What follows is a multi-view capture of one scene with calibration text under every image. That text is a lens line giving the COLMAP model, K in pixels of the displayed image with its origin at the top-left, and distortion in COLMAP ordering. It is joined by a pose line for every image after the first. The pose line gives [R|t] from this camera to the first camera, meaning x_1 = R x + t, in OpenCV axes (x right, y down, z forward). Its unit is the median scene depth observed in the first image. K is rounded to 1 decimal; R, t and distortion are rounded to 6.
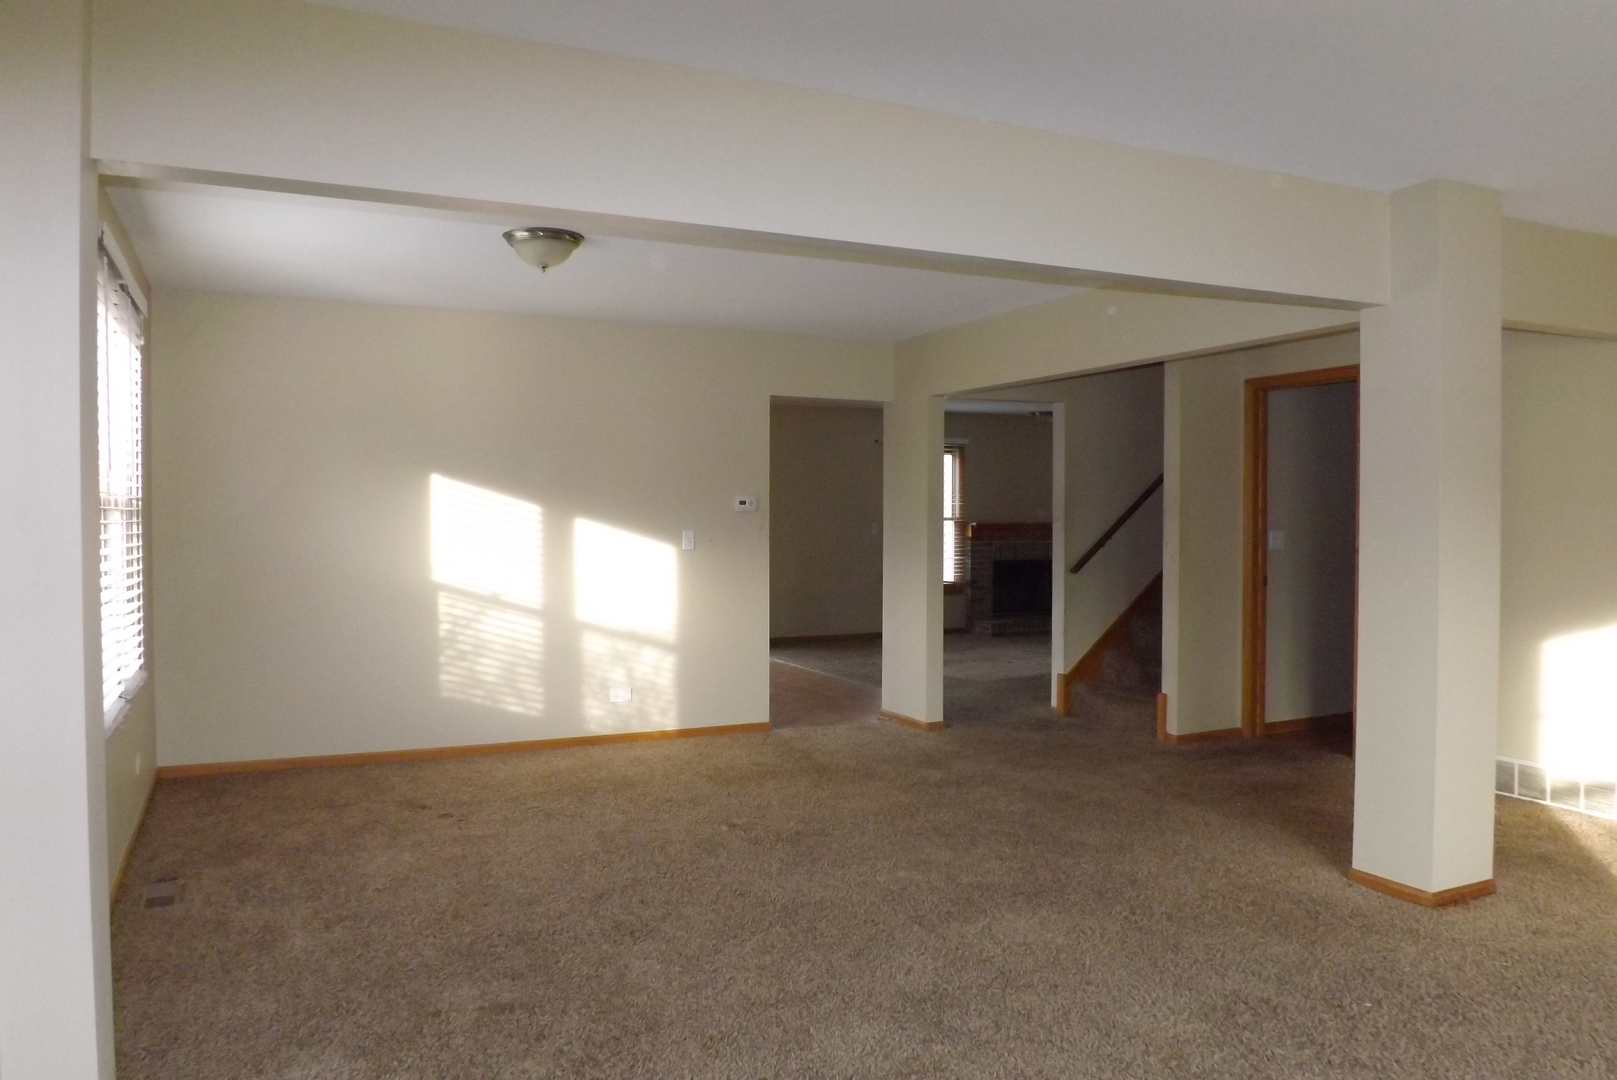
lens RADIAL K [[1162.5, 0, 813.6], [0, 1162.5, 543.4], [0, 0, 1]] dist [-0.048906, 0.004504]
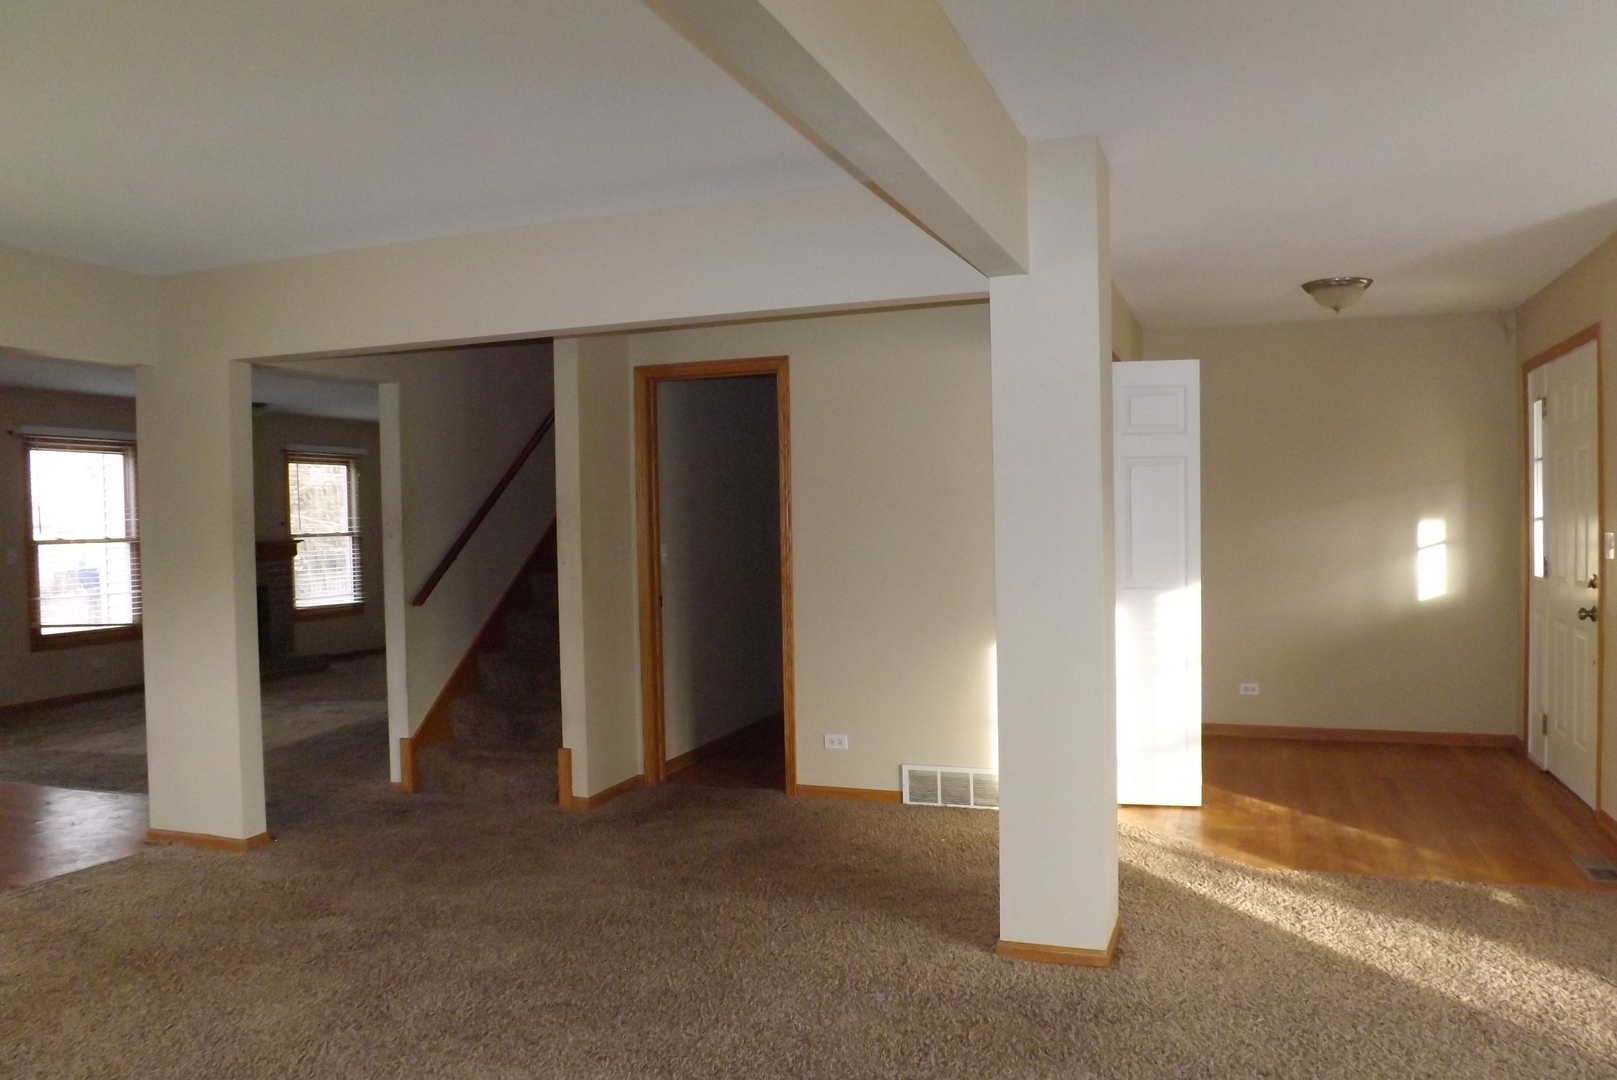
lens RADIAL K [[1162.5, 0, 817.6], [0, 1162.5, 538.2], [0, 0, 1]] dist [-0.048906, 0.004504]
pose [[0.721795, -0.027438, 0.691563, -0.126058], [0.037537, 0.999295, 0.000469, -0.010664], [-0.691088, 0.025621, 0.722316, 0.290093]]
